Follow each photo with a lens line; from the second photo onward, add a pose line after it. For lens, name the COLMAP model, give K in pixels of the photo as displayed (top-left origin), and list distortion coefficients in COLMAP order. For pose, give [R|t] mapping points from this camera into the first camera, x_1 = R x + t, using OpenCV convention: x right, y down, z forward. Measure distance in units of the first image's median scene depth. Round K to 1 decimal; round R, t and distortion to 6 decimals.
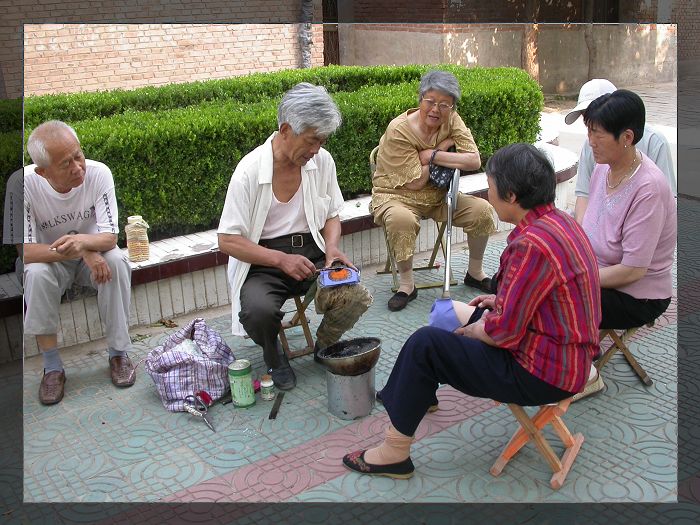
lens RADIAL K [[786.8, 0, 358.4], [0, 786.8, 263.8], [0, 0, 1]] dist [-0.200137, 0.081232]
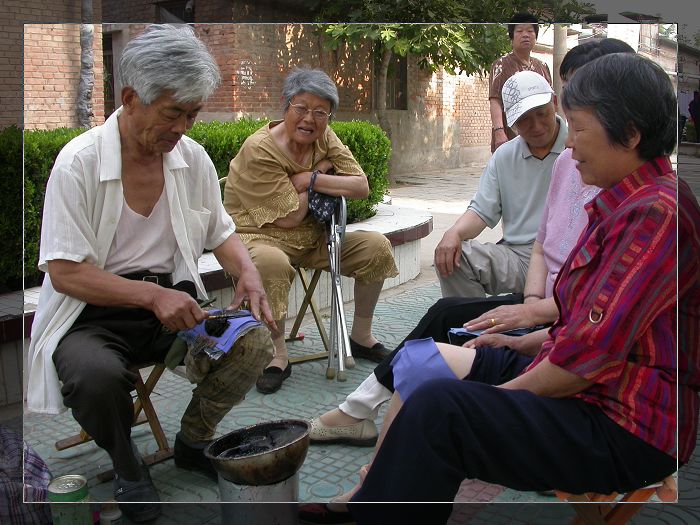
lens RADIAL K [[786.8, 0, 358.4], [0, 786.8, 263.8], [0, 0, 1]] dist [-0.200137, 0.081232]
pose [[0.954872, -0.030299, 0.295469, -0.079411], [0.072223, 0.988612, -0.132024, 0.042626], [-0.288104, 0.147405, 0.946186, 0.287263]]
